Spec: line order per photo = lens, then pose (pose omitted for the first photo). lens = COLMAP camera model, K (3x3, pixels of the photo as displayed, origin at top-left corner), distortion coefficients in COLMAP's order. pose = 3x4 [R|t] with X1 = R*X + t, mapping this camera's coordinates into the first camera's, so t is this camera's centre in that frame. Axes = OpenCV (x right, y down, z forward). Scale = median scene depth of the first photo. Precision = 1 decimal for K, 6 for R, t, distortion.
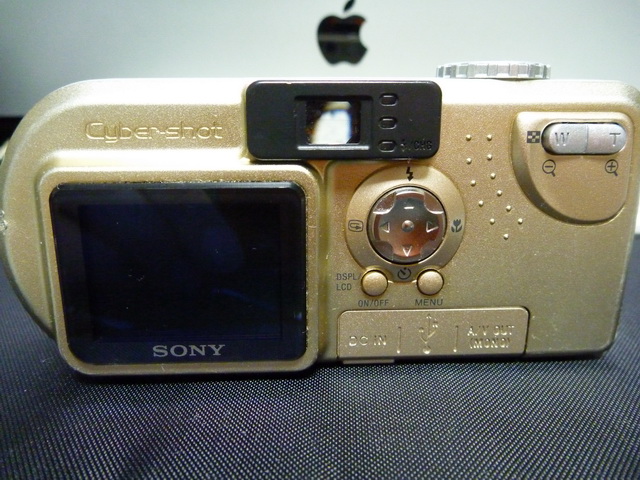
lens RADIAL K [[499.9, 0, 320.2], [0, 499.9, 219.0], [0, 0, 1]] dist [-0.003279, -0.004860]
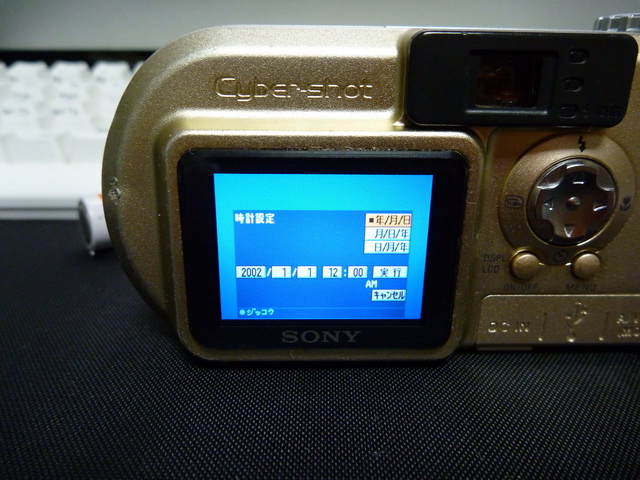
lens RADIAL K [[499.9, 0, 320.2], [0, 499.9, 219.0], [0, 0, 1]] dist [-0.003279, -0.004860]
pose [[0.999828, 0.017968, -0.004524, -0.267053], [-0.017523, 0.996296, 0.084190, -0.024512], [0.006020, -0.084096, 0.996439, 0.119081]]
